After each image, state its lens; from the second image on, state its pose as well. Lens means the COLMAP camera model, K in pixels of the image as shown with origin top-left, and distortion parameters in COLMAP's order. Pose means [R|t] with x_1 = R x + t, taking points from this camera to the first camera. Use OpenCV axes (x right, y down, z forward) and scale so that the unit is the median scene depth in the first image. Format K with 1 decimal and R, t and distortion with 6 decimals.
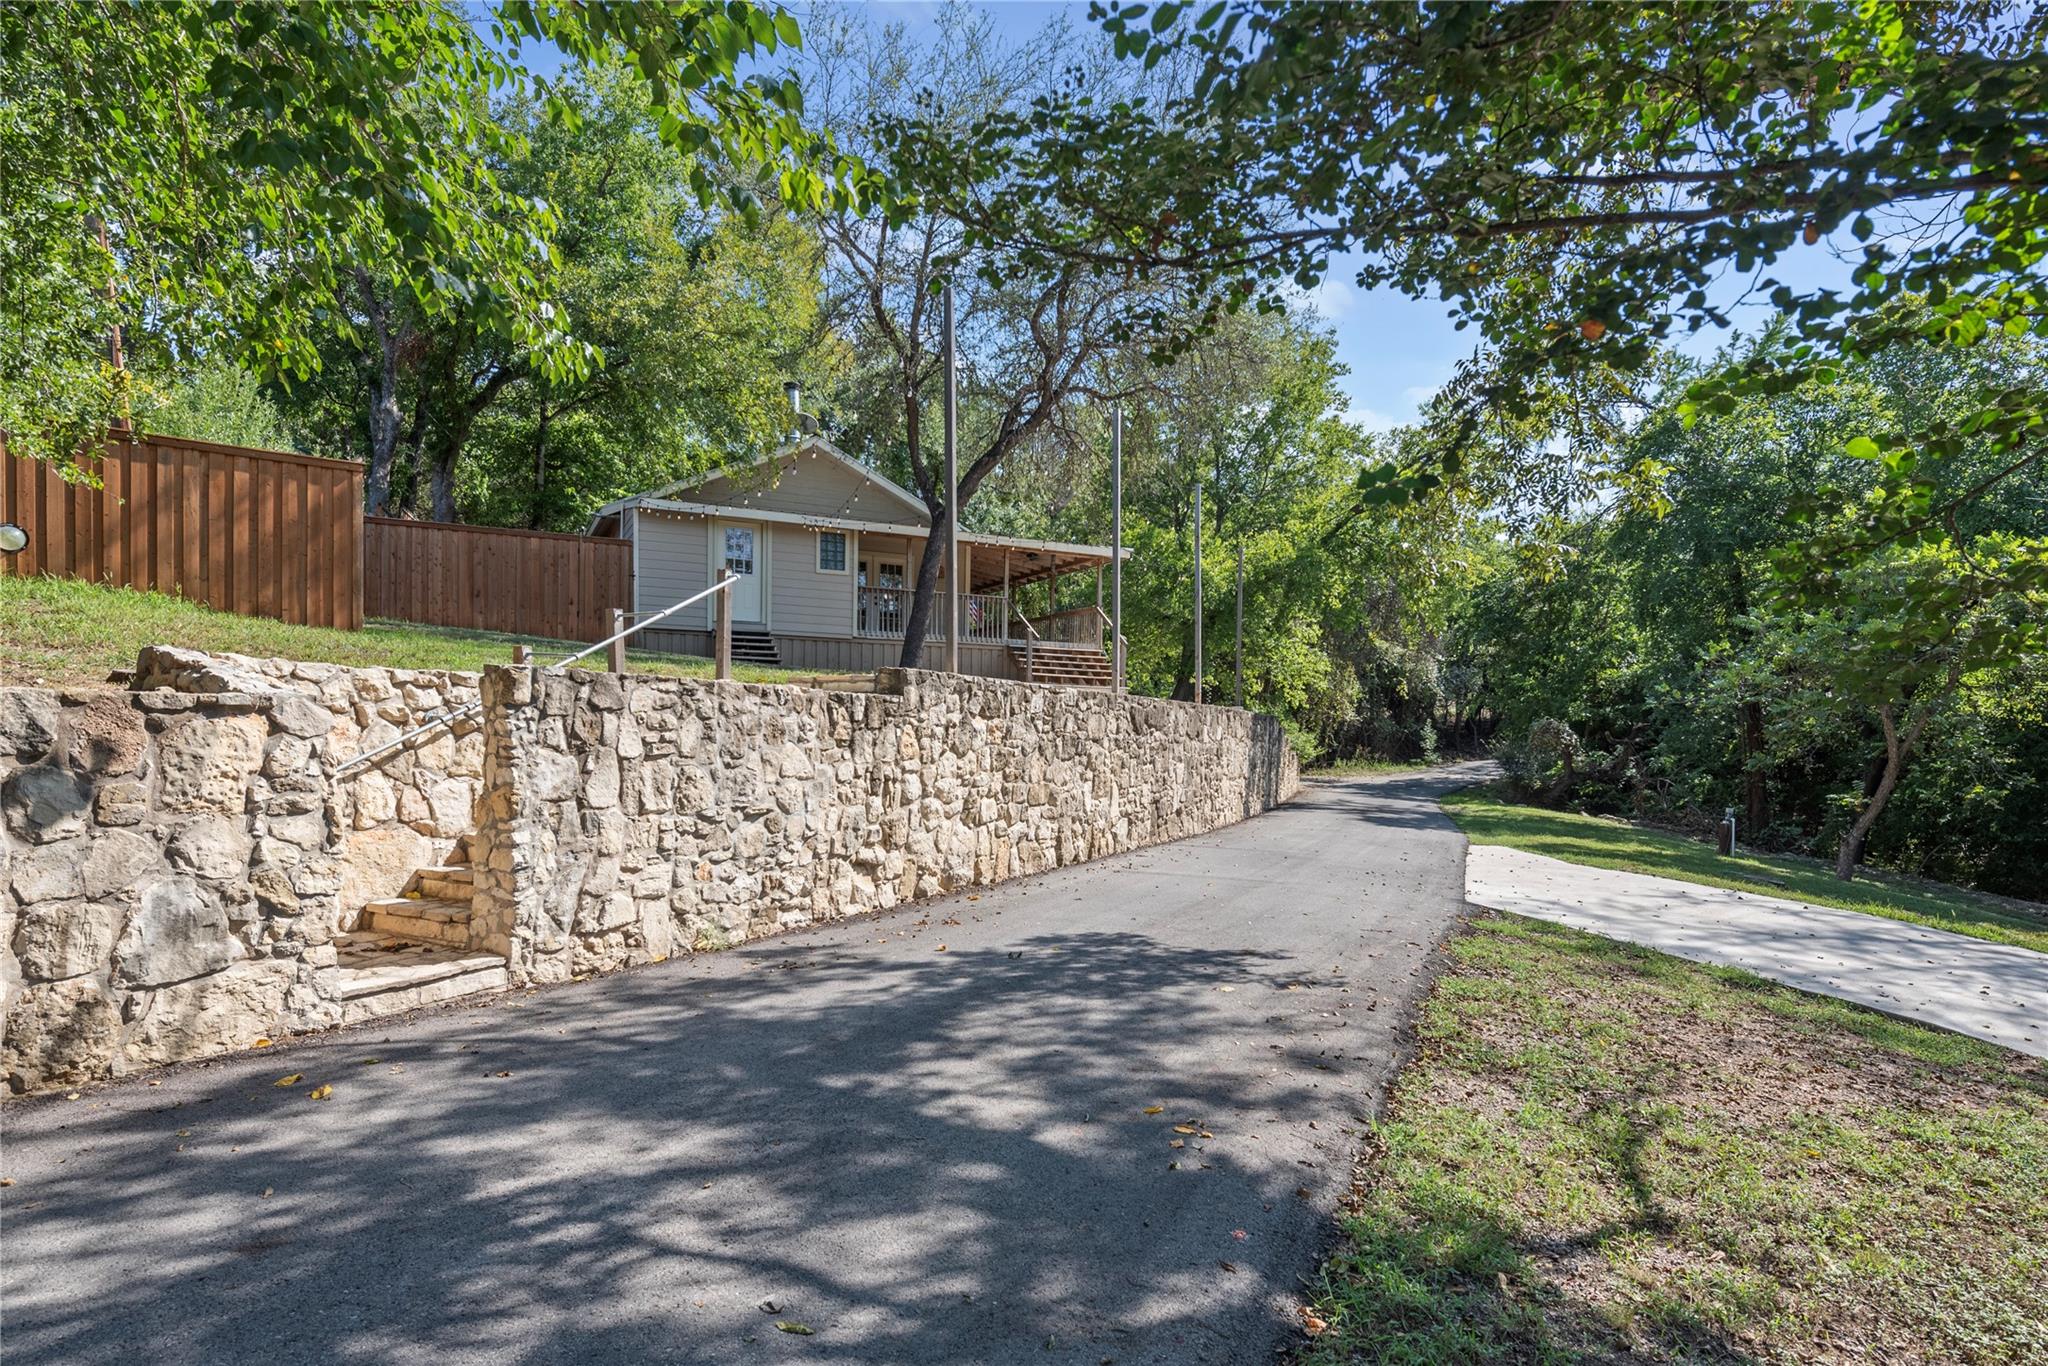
lens RADIAL K [[1012.0, 0, 1025.9], [0, 1012.0, 755.8], [0, 0, 1]] dist [-0.001732, -0.000769]
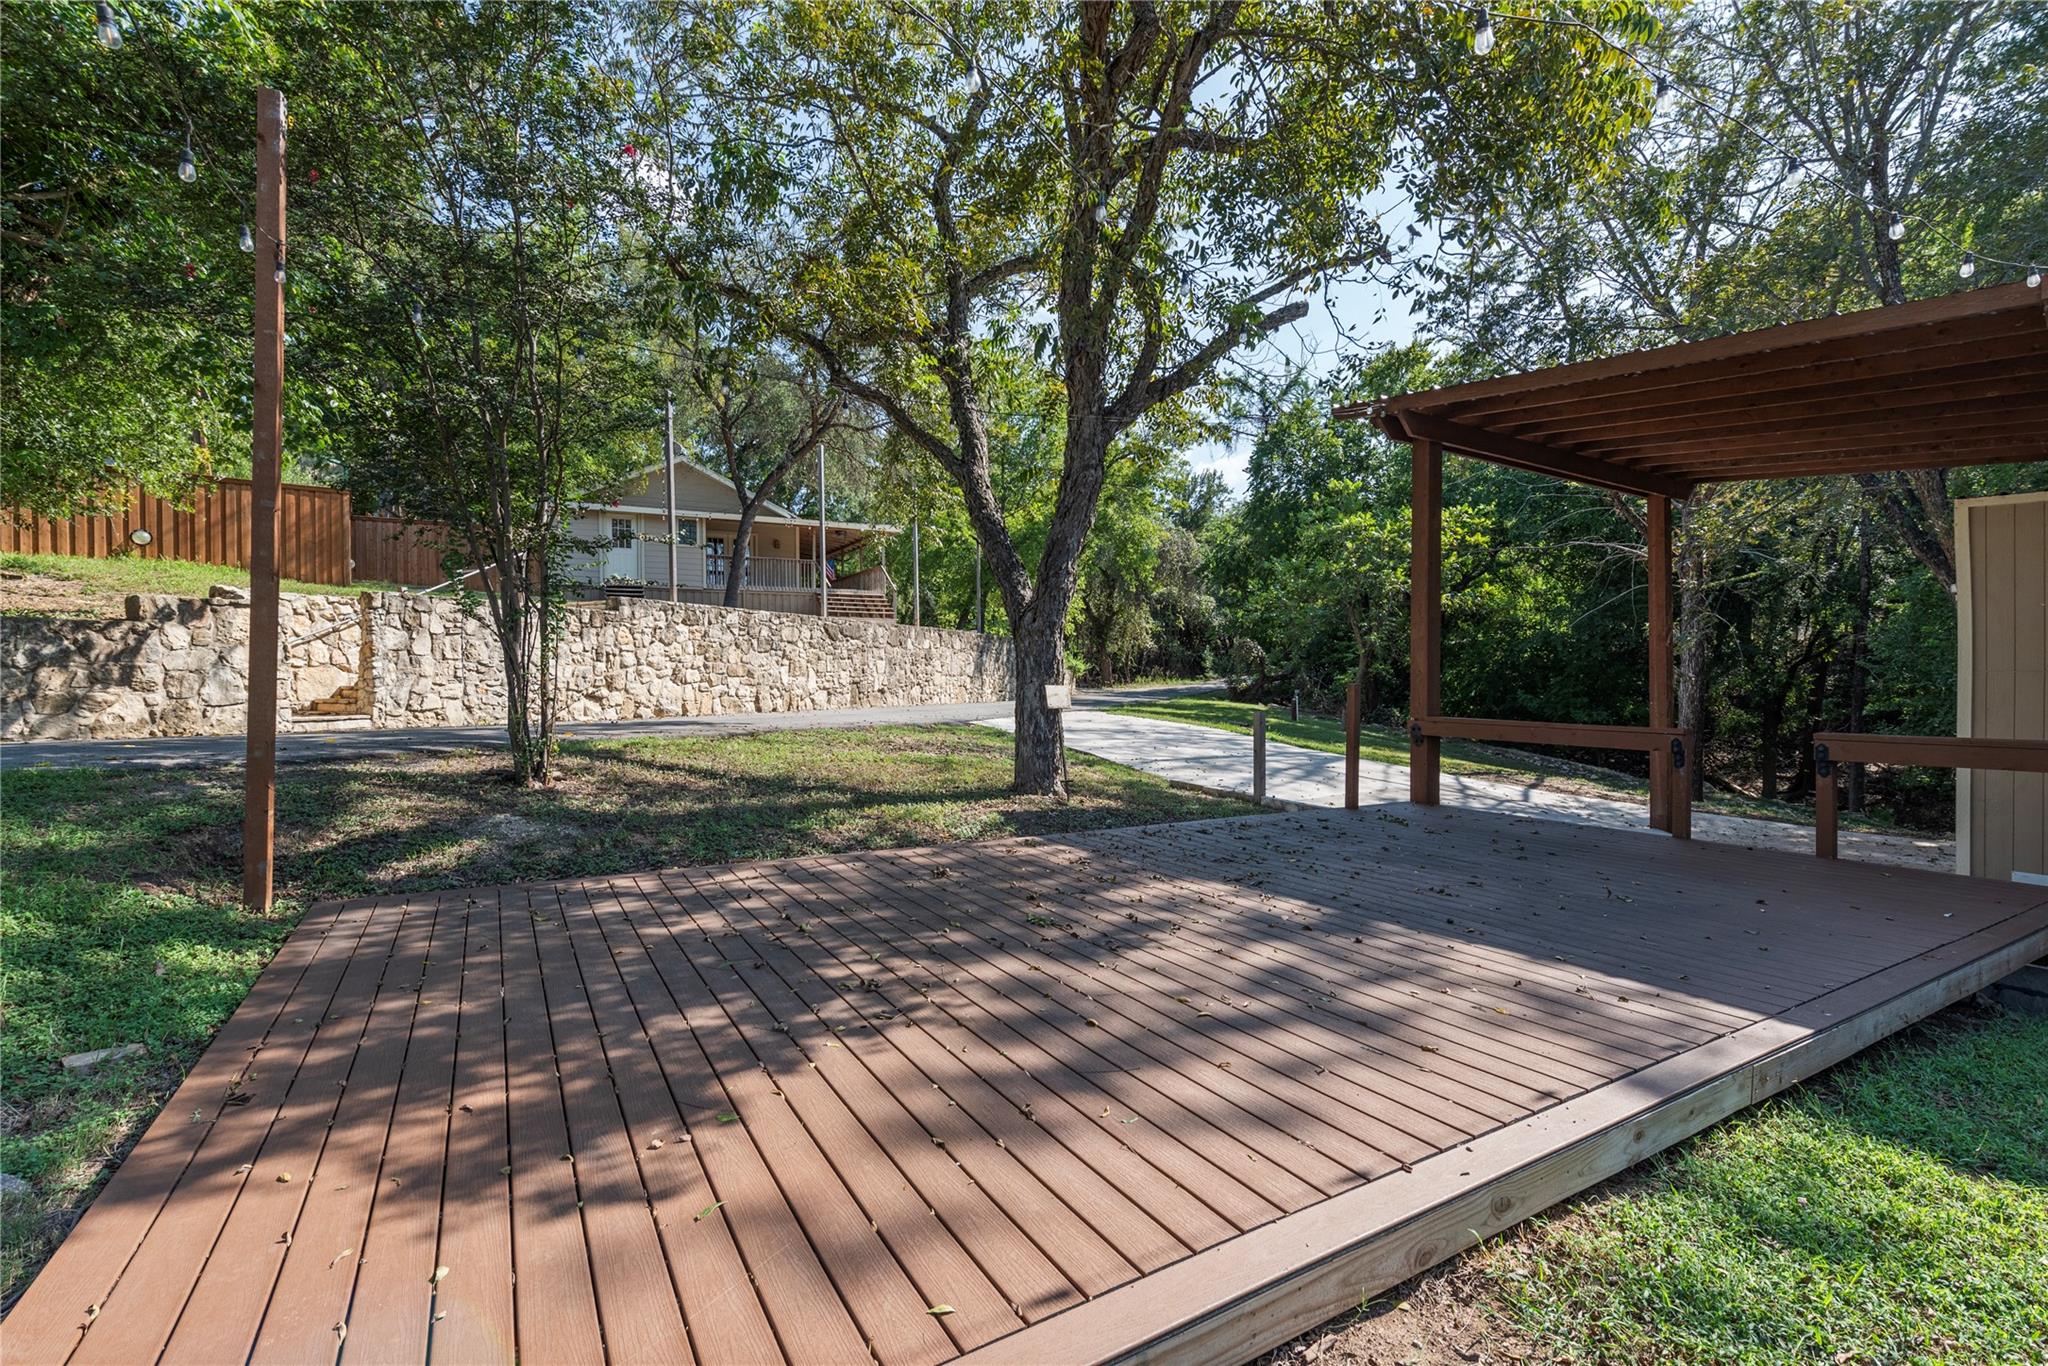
lens RADIAL K [[874.2, 0, 1029.3], [0, 874.2, 678.6], [0, 0, 1]] dist [-0.000165, 0.000028]
pose [[0.999496, -0.023139, 0.021745, 0.633736], [0.023604, 0.999493, -0.021374, 0.125778], [-0.021239, 0.021876, 0.999535, -0.693405]]
